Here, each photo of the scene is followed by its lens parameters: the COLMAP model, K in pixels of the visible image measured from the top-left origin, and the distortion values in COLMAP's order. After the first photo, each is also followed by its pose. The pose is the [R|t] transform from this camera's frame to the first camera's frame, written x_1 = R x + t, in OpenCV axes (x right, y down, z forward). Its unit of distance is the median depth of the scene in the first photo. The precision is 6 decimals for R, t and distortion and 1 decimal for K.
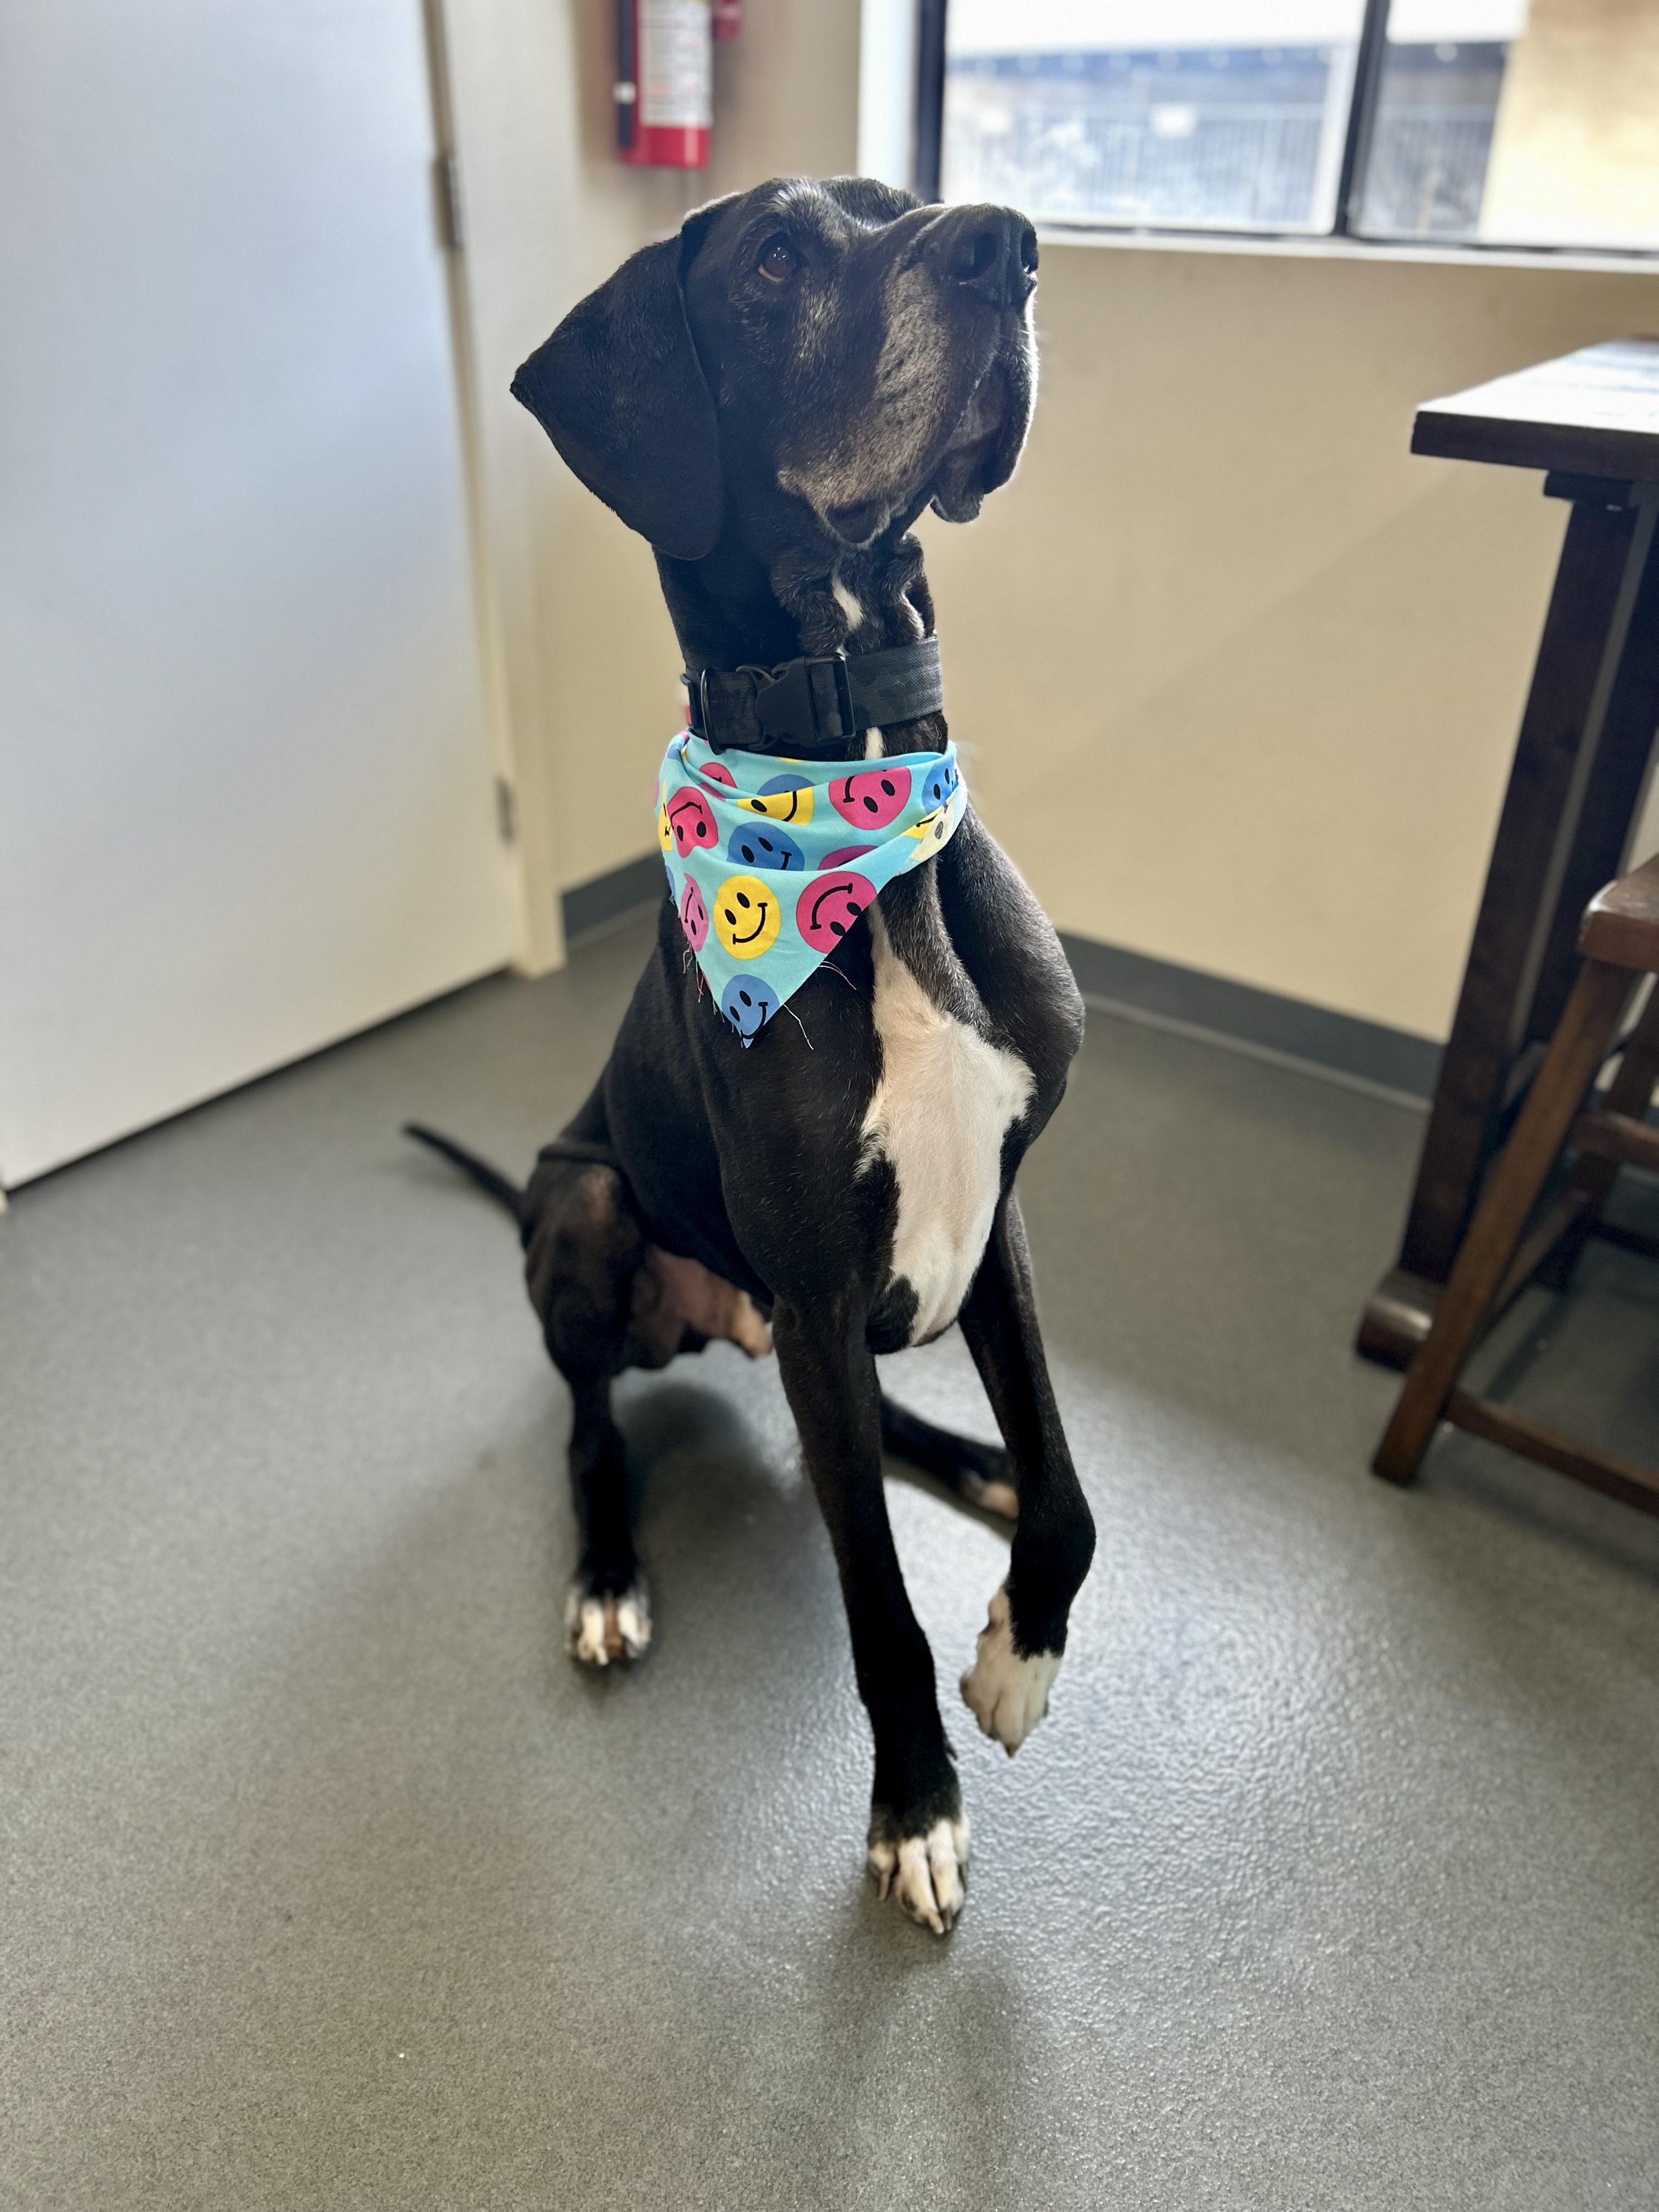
lens RADIAL K [[1671.2, 0, 822.9], [0, 1671.2, 1097.0], [0, 0, 1]] dist [0.029425, -0.032880]
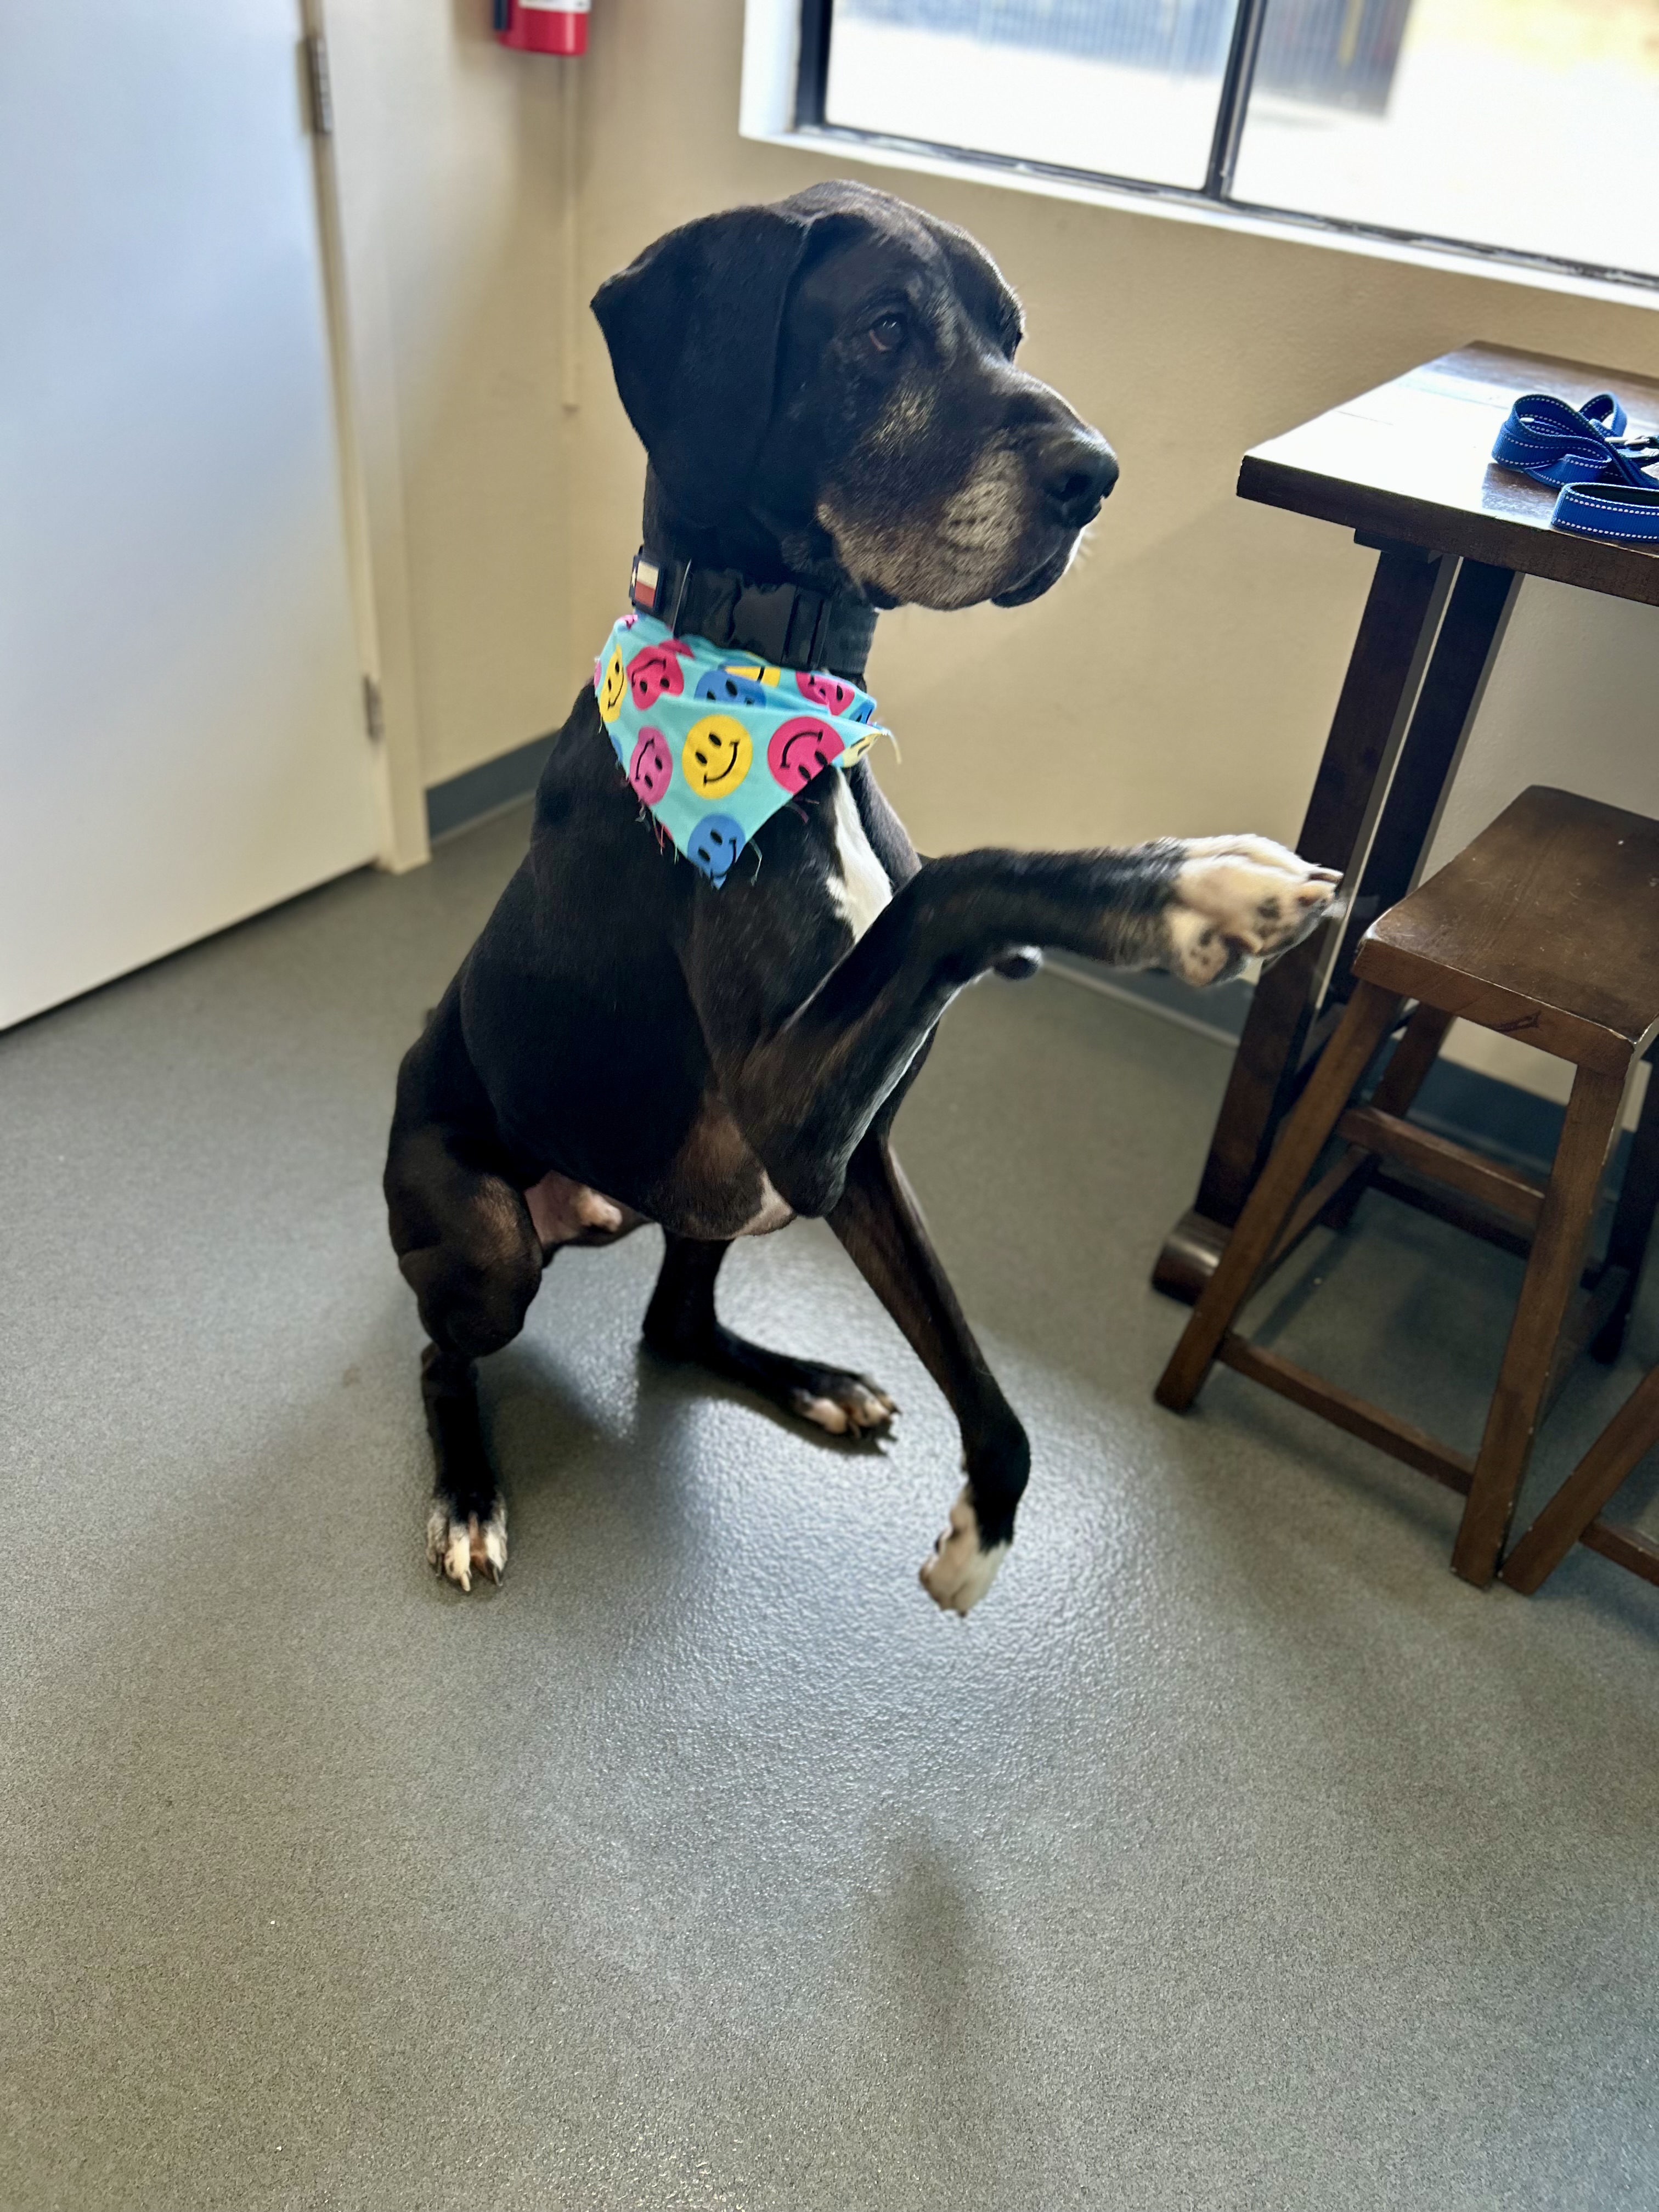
lens RADIAL K [[1671.2, 0, 826.6], [0, 1671.2, 1118.2], [0, 0, 1]] dist [0.029425, -0.032880]
pose [[0.996451, 0.028846, 0.079073, 0.017153], [-0.038297, 0.991945, 0.120739, -0.109119], [-0.074953, -0.123339, 0.989530, -0.083256]]
